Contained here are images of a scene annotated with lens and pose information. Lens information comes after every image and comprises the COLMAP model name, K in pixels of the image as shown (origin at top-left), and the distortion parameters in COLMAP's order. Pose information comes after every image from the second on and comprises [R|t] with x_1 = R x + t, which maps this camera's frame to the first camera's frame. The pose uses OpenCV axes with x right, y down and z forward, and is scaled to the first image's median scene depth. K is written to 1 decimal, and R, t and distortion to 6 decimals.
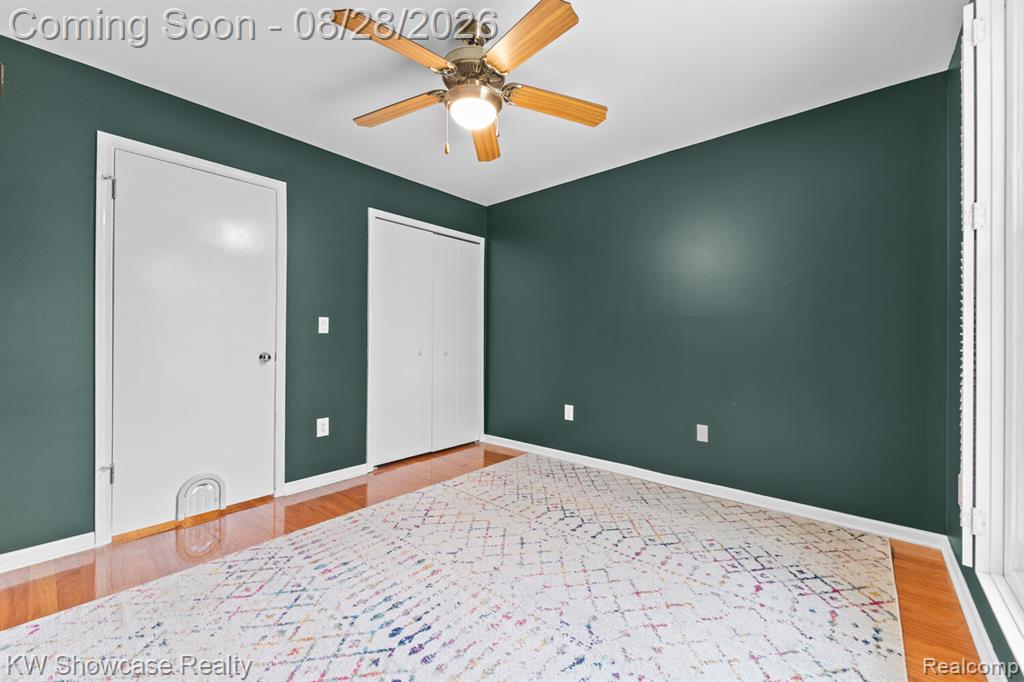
lens RADIAL K [[412.0, 0, 507.0], [0, 412.0, 338.9], [0, 0, 1]] dist [0.009729, -0.001327]
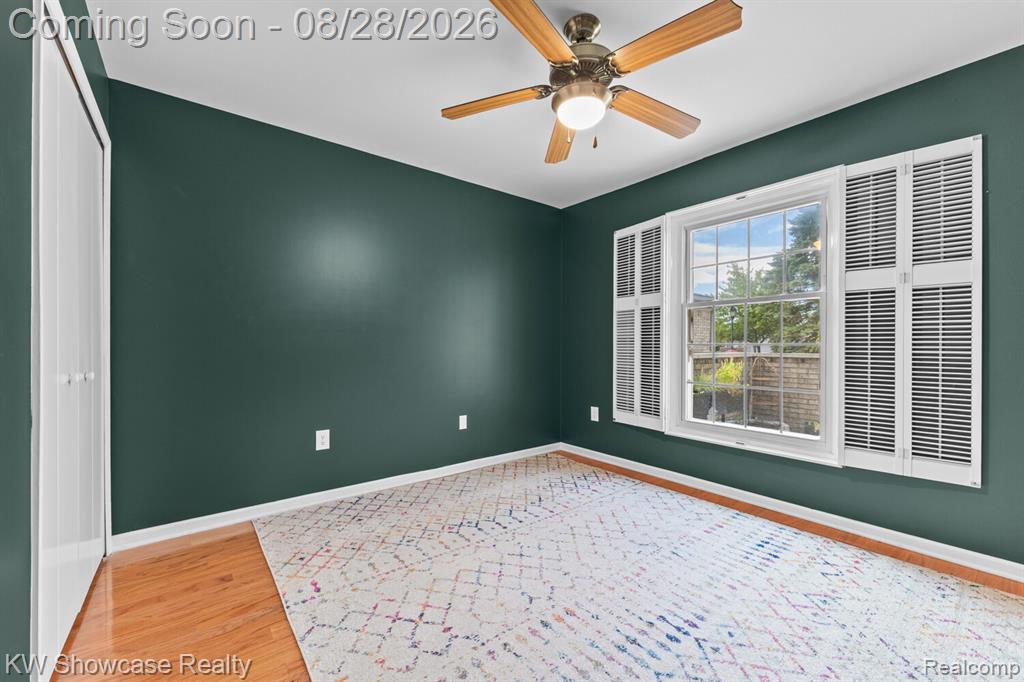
lens RADIAL K [[412.0, 0, 513.8], [0, 412.0, 344.2], [0, 0, 1]] dist [0.009729, -0.001327]
pose [[0.172273, -0.002558, 0.985046, -0.891743], [0.000547, 0.999997, 0.002501, -0.010099], [-0.985049, 0.000108, 0.172274, 0.809246]]
